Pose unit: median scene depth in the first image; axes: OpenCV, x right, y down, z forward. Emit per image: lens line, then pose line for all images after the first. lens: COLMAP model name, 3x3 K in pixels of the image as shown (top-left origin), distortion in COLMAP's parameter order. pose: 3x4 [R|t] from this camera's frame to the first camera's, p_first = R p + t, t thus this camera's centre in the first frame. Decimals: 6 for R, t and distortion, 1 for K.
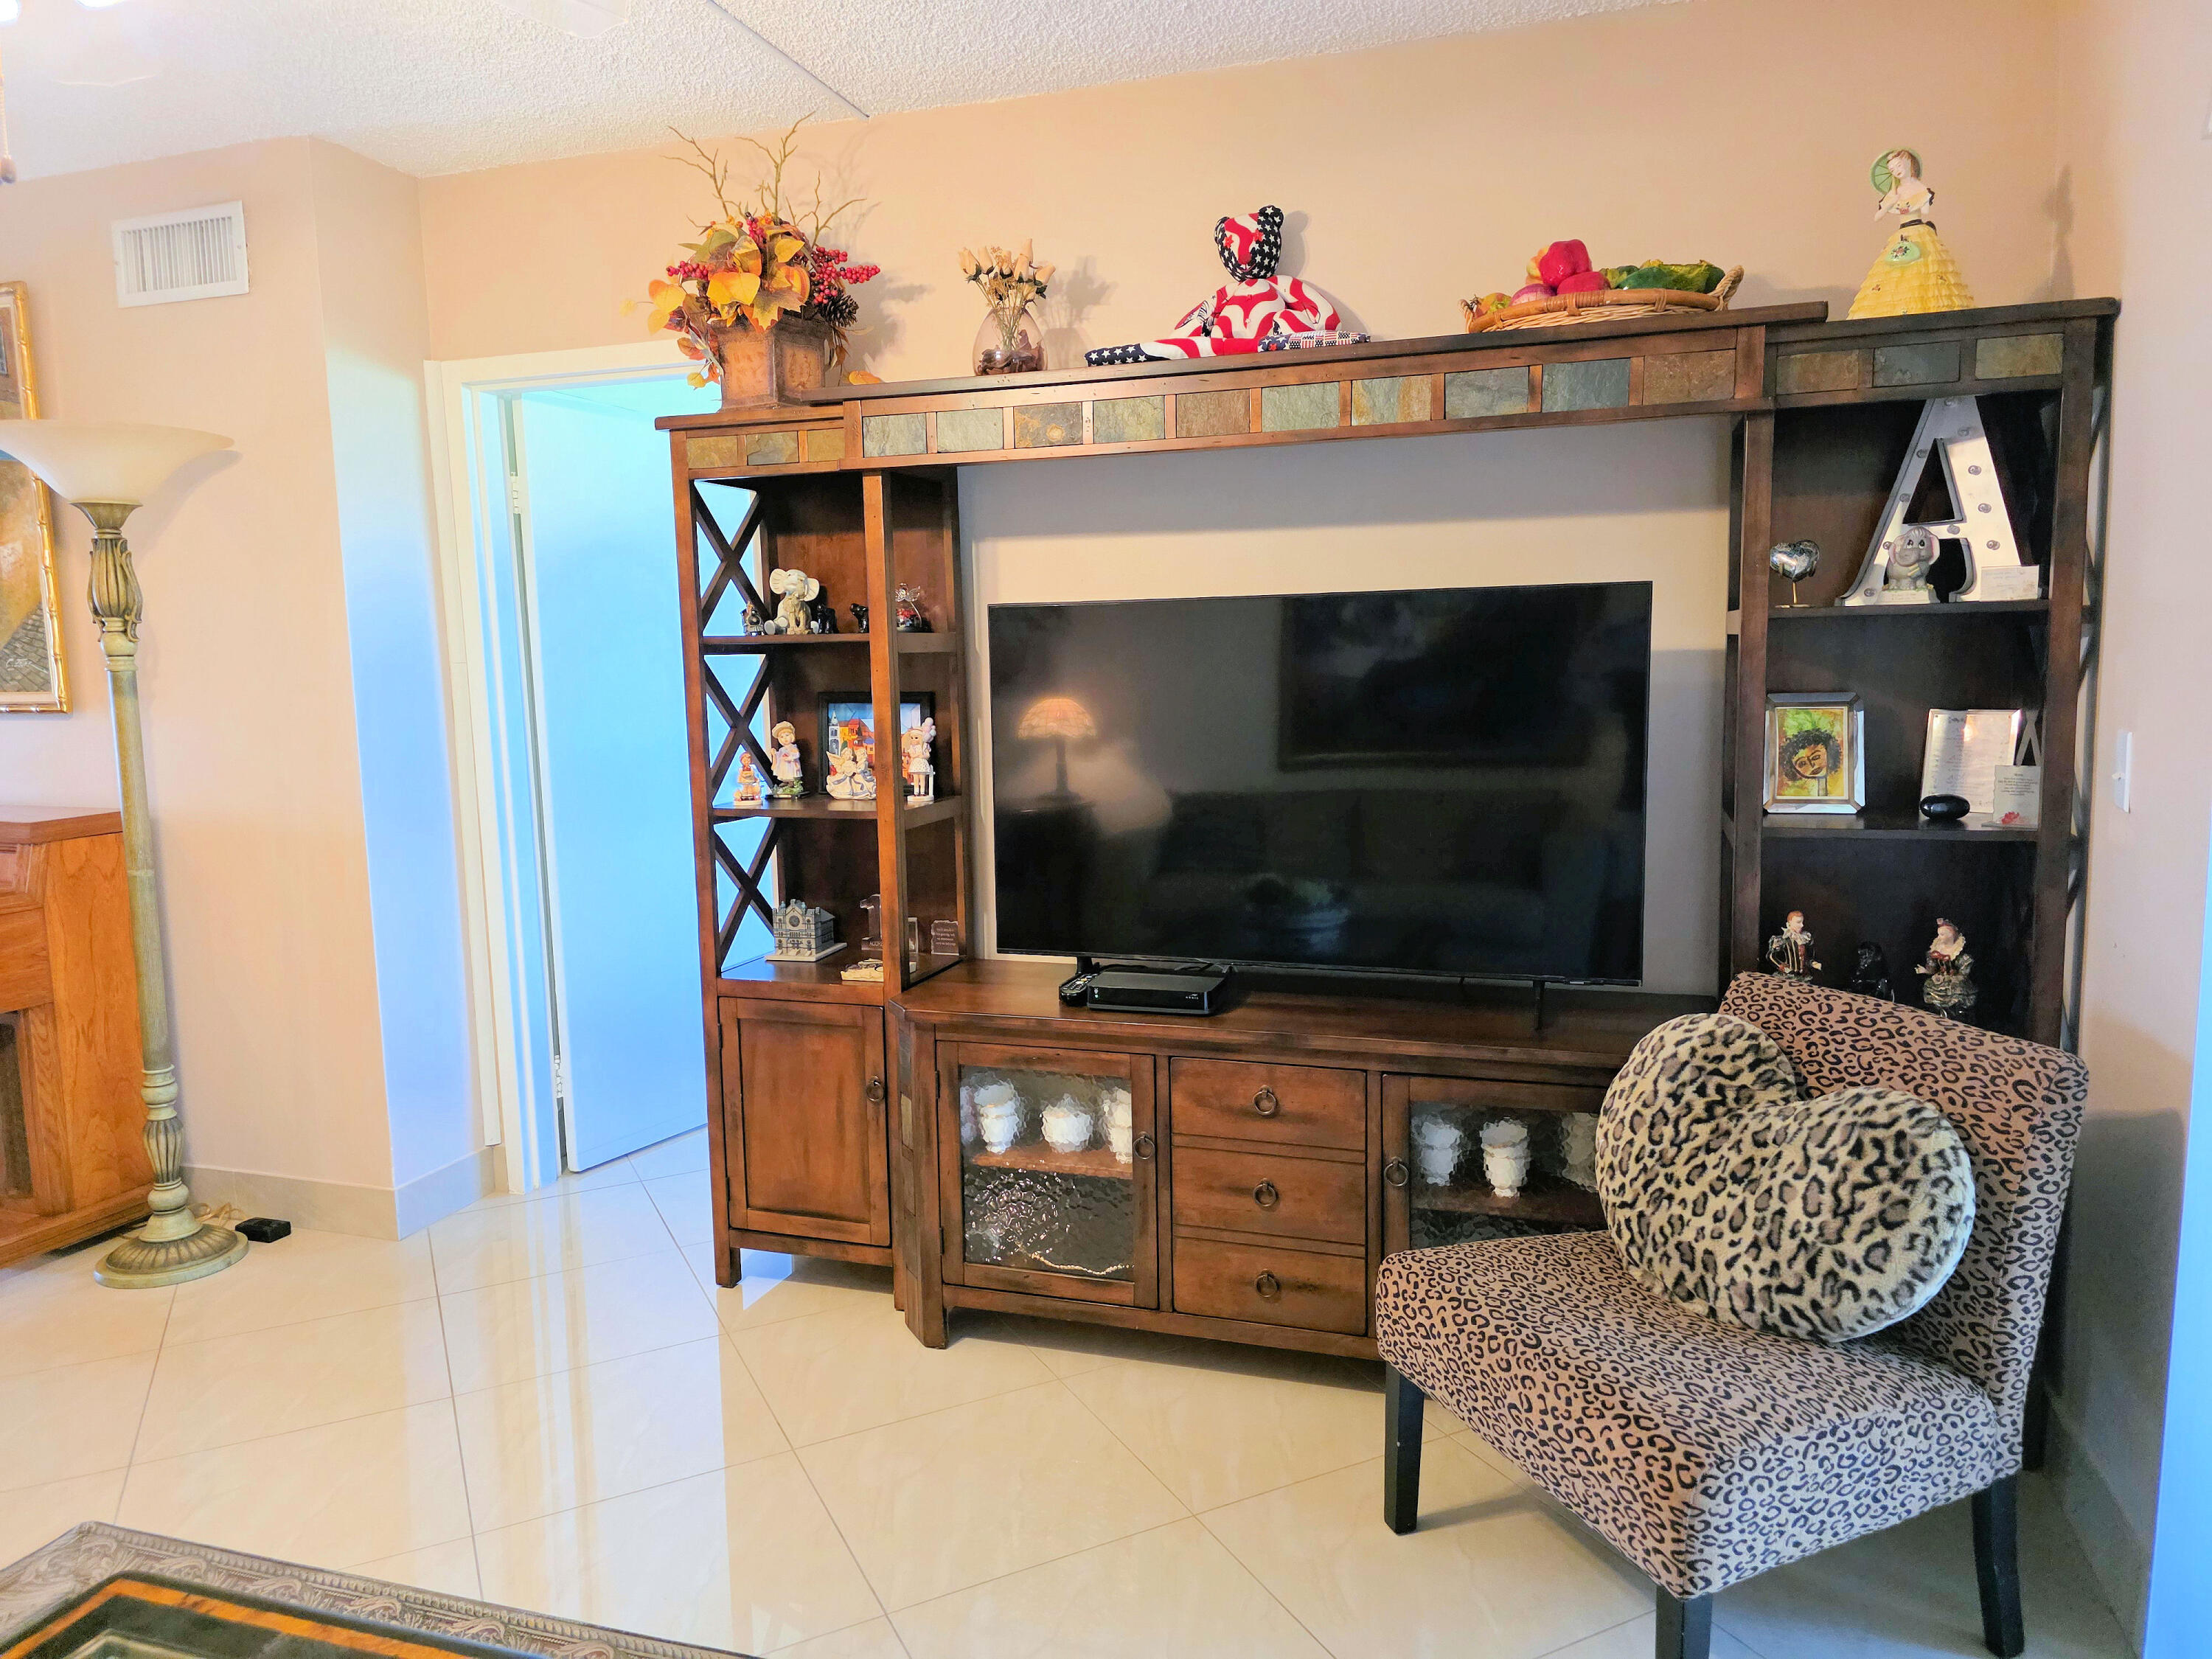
lens RADIAL K [[1490.4, 0, 1106.0], [0, 1490.4, 829.5], [0, 0, 1]] dist [0.090095, -0.090416]
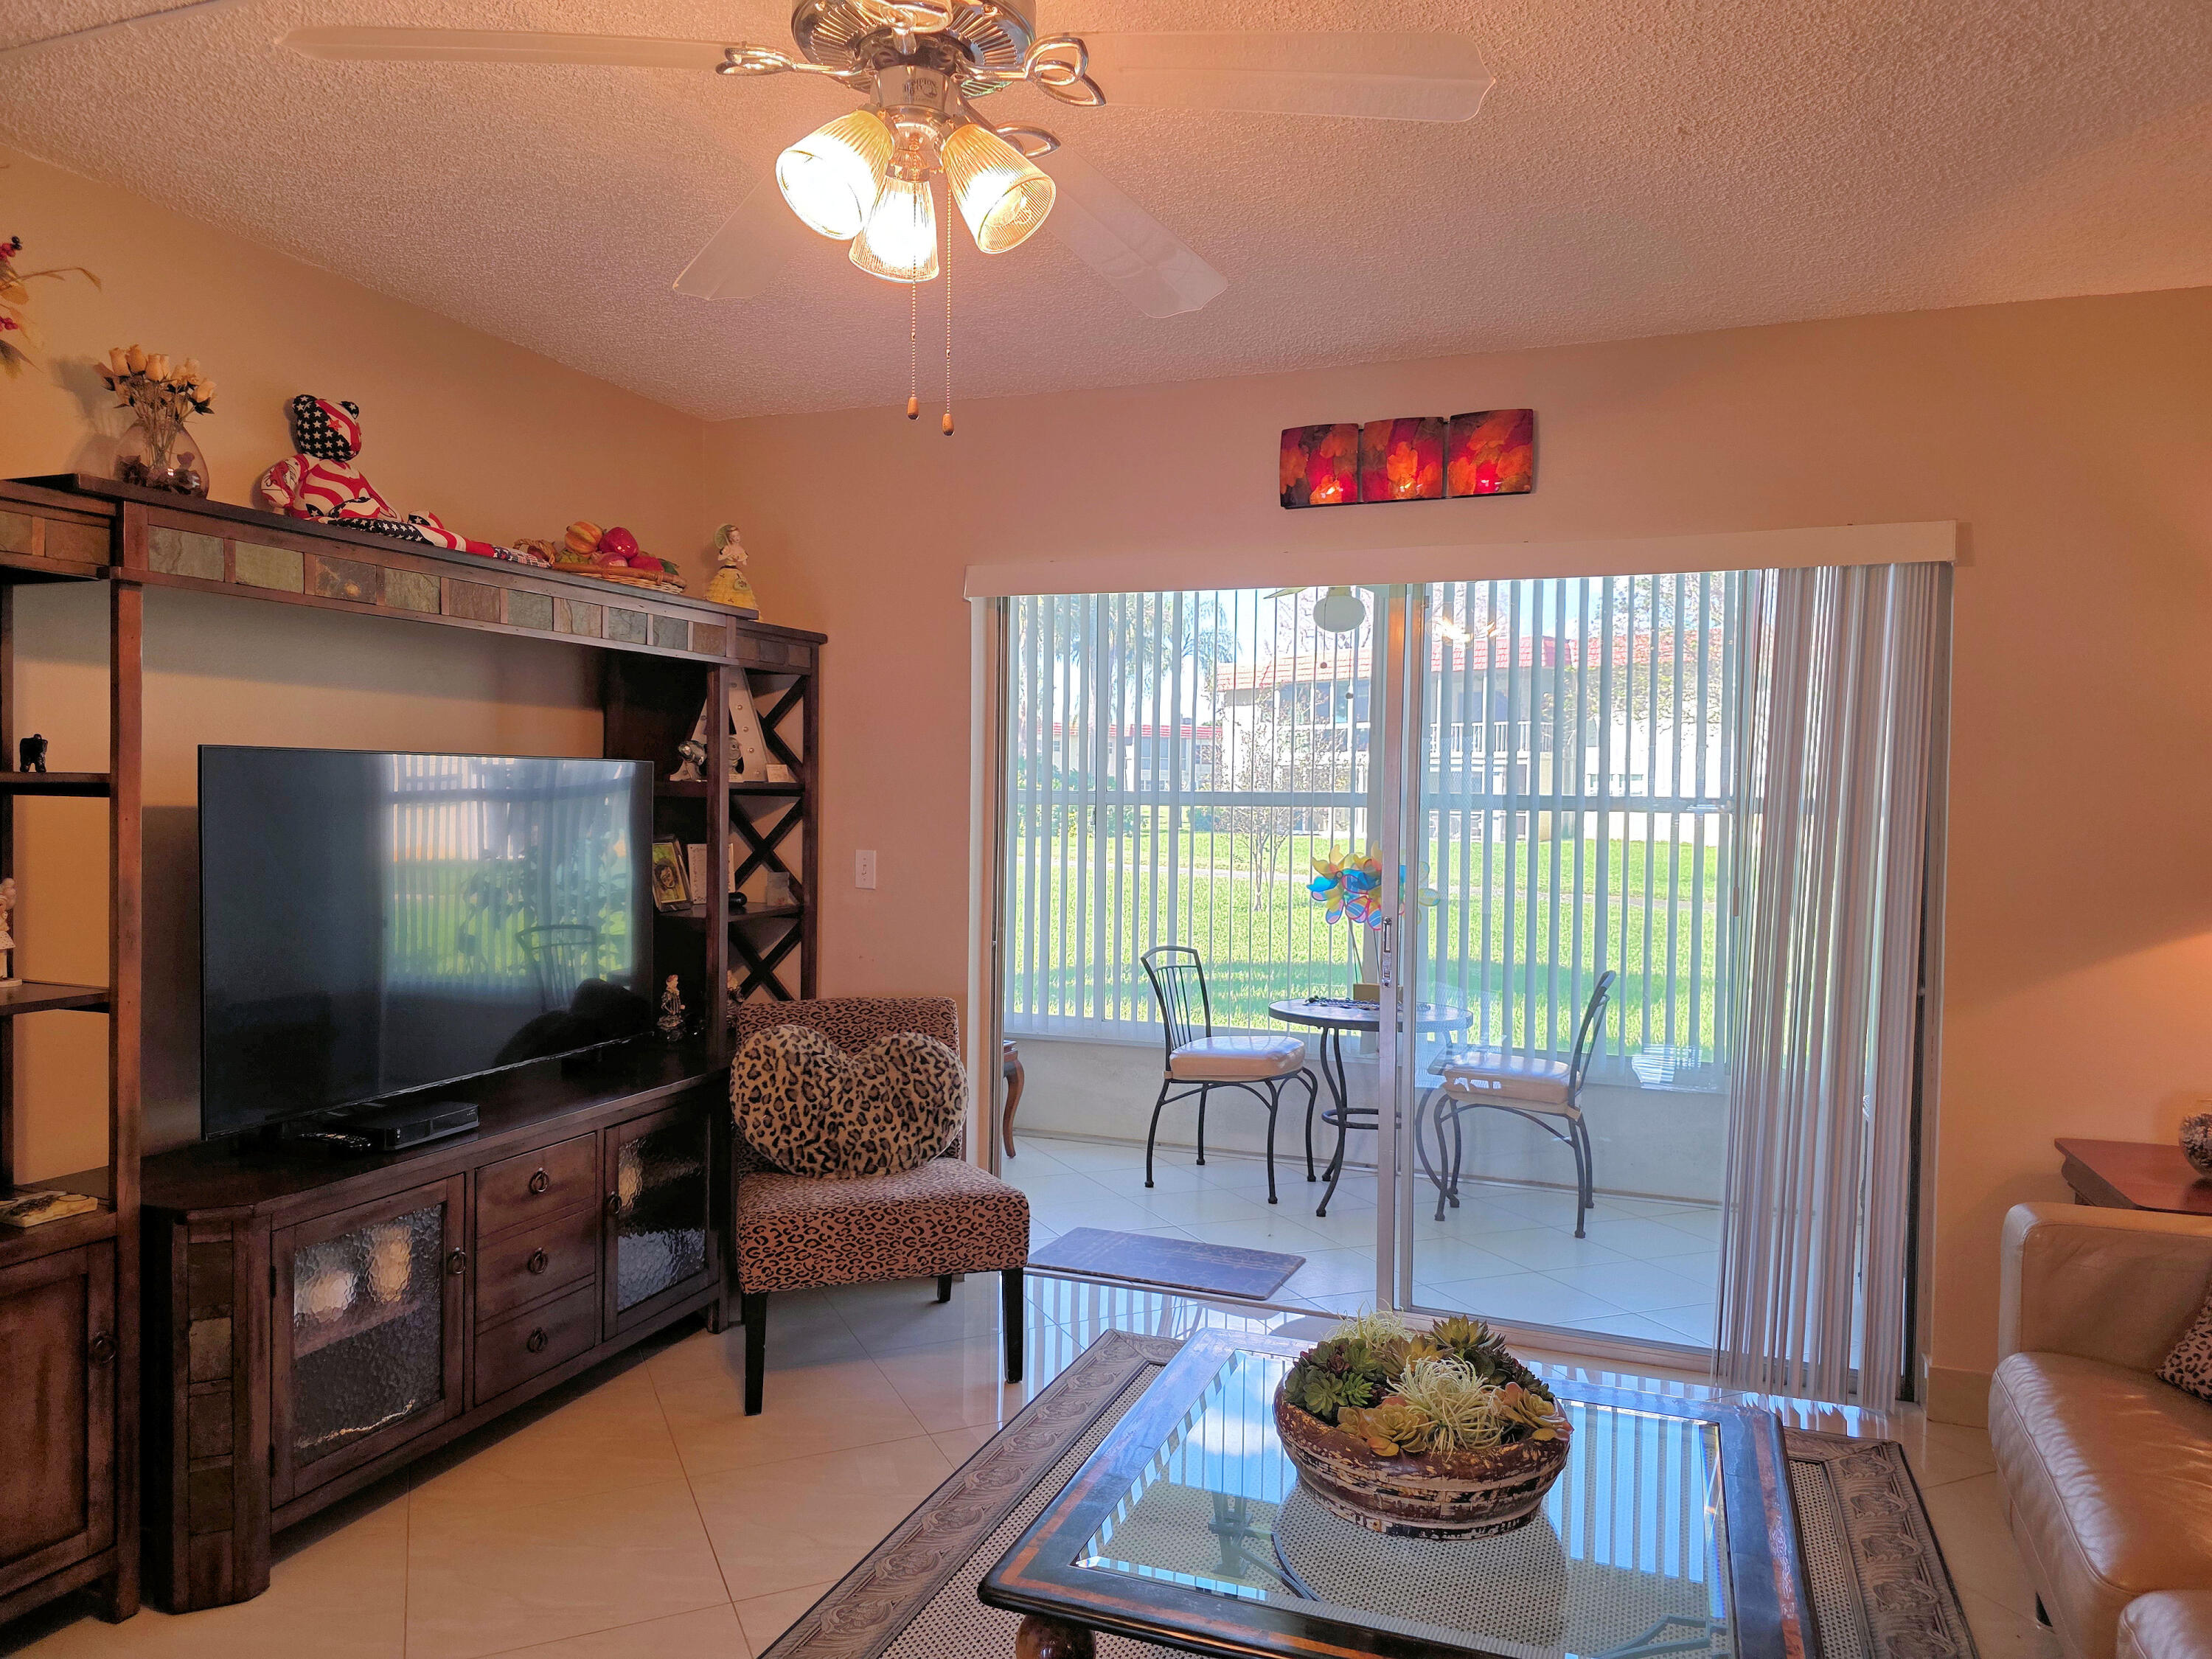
lens RADIAL K [[1490.4, 0, 1106.0], [0, 1490.4, 829.5], [0, 0, 1]] dist [0.090095, -0.090416]
pose [[0.050821, -0.006542, 0.998686, -1.329499], [0.106345, 0.994329, 0.001101, -0.060979], [-0.993030, 0.106150, 0.051228, 0.582255]]
